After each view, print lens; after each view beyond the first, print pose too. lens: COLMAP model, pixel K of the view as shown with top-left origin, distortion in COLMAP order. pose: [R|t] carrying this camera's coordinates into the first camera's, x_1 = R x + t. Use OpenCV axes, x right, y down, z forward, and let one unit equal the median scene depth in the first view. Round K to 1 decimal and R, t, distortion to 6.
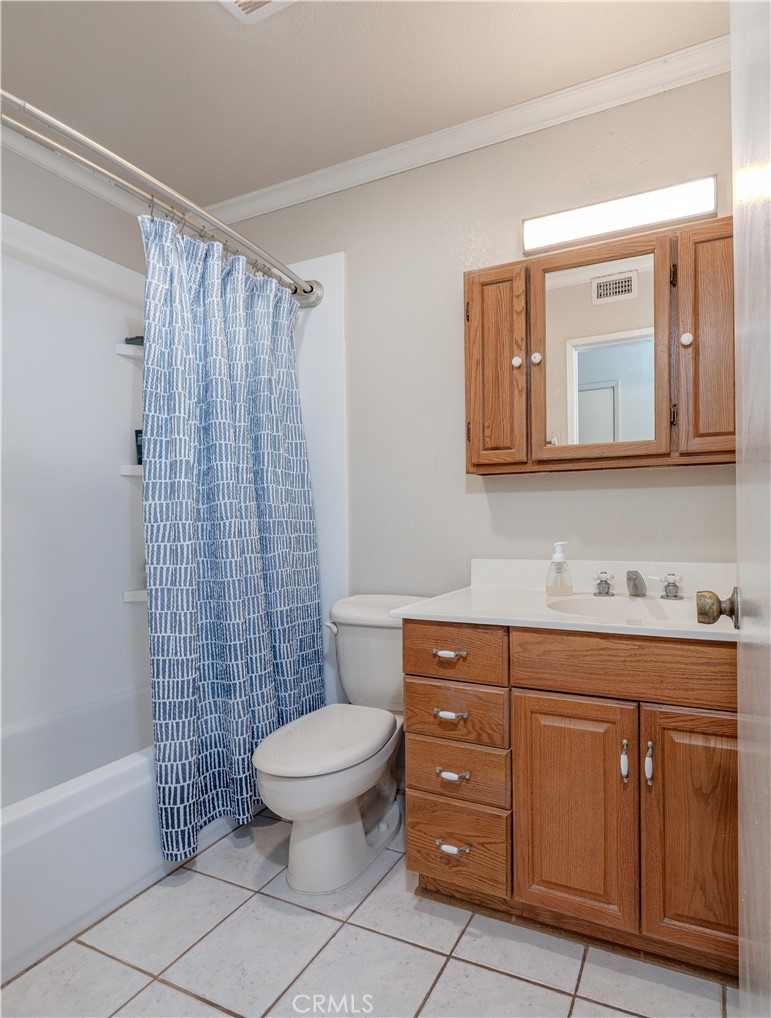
lens RADIAL K [[468.3, 0, 385.5], [0, 468.3, 509.0], [0, 0, 1]] dist [0.000589, 0.000059]
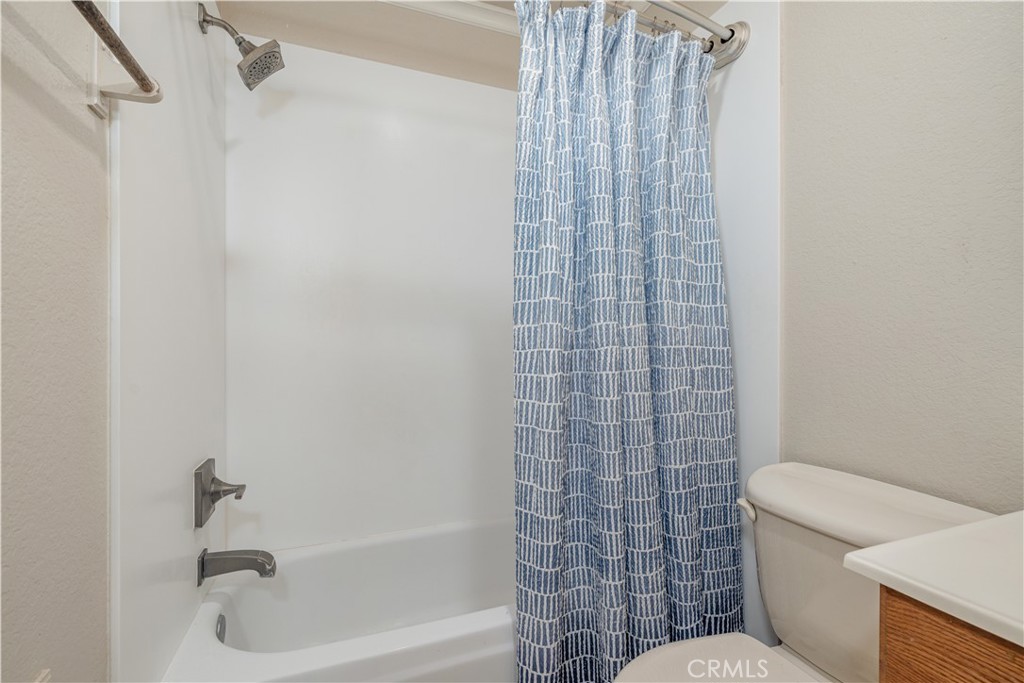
lens RADIAL K [[488.7, 0, 509.5], [0, 488.7, 346.4], [0, 0, 1]] dist [0.002272, -0.000213]
pose [[0.823325, 0.013511, -0.567409, -0.001969], [0.005973, 0.999455, 0.032466, -0.006053], [0.567538, -0.030119, 0.822796, 0.237876]]
